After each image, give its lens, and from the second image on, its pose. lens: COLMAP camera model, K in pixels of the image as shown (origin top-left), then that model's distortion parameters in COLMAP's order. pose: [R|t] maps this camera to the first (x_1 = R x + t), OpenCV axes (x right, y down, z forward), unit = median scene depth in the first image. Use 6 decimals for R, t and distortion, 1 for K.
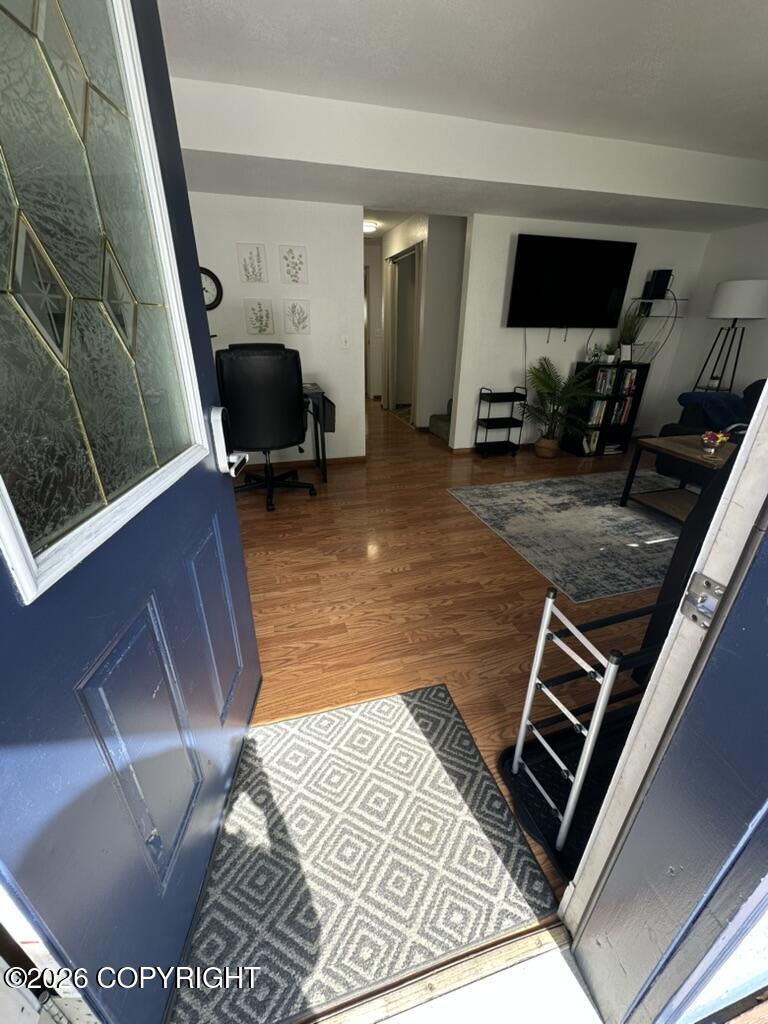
lens RADIAL K [[407.5, 0, 384.6], [0, 407.5, 511.6], [0, 0, 1]] dist [-0.004004, 0.000530]
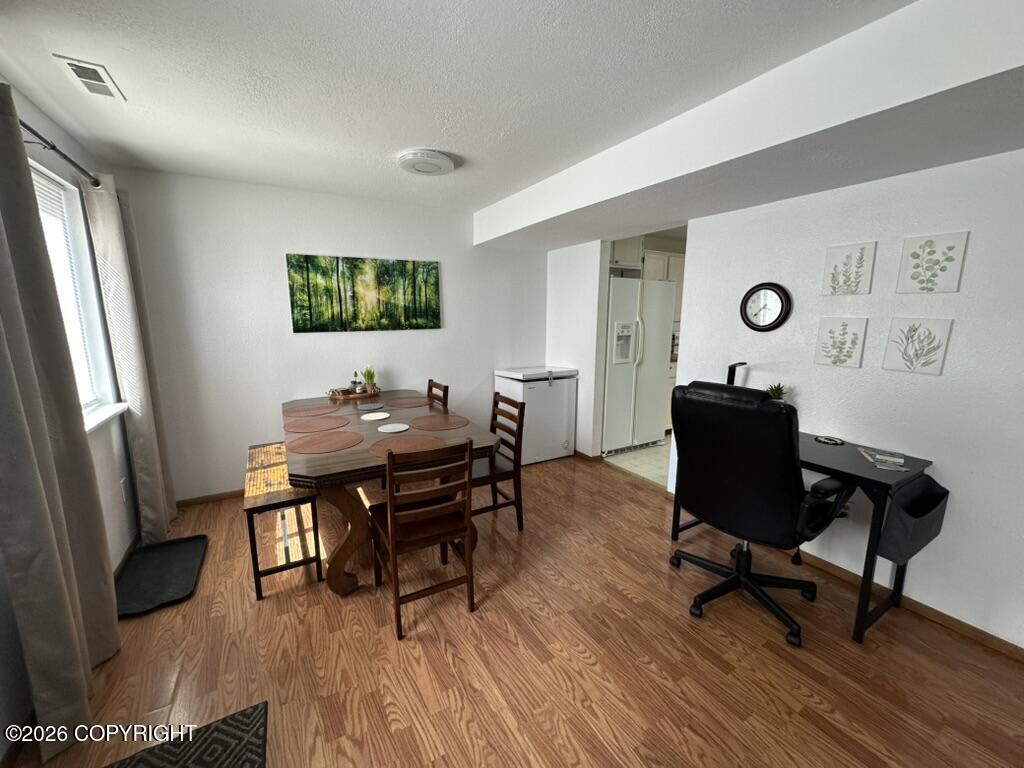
lens RADIAL K [[407.5, 0, 511.4], [0, 407.5, 383.8], [0, 0, 1]] dist [-0.004004, 0.000530]
pose [[0.261755, 0.158251, -0.952072, 0.196703], [-0.408288, 0.912005, 0.039340, -0.233355], [0.874520, 0.378422, 0.303334, 0.372591]]
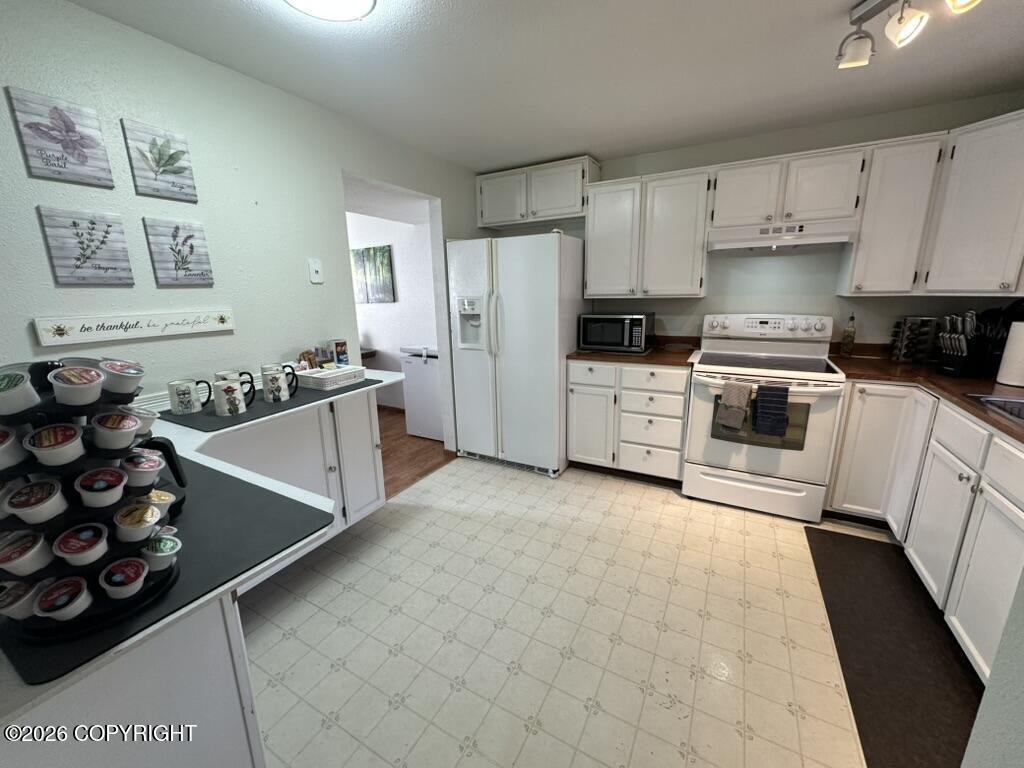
lens RADIAL K [[407.5, 0, 510.5], [0, 407.5, 387.8], [0, 0, 1]] dist [-0.004004, 0.000530]
pose [[-0.700714, 0.176415, -0.691287, -0.203532], [-0.285328, 0.818788, 0.498171, -0.740245], [0.653903, 0.546319, -0.523400, 1.471737]]
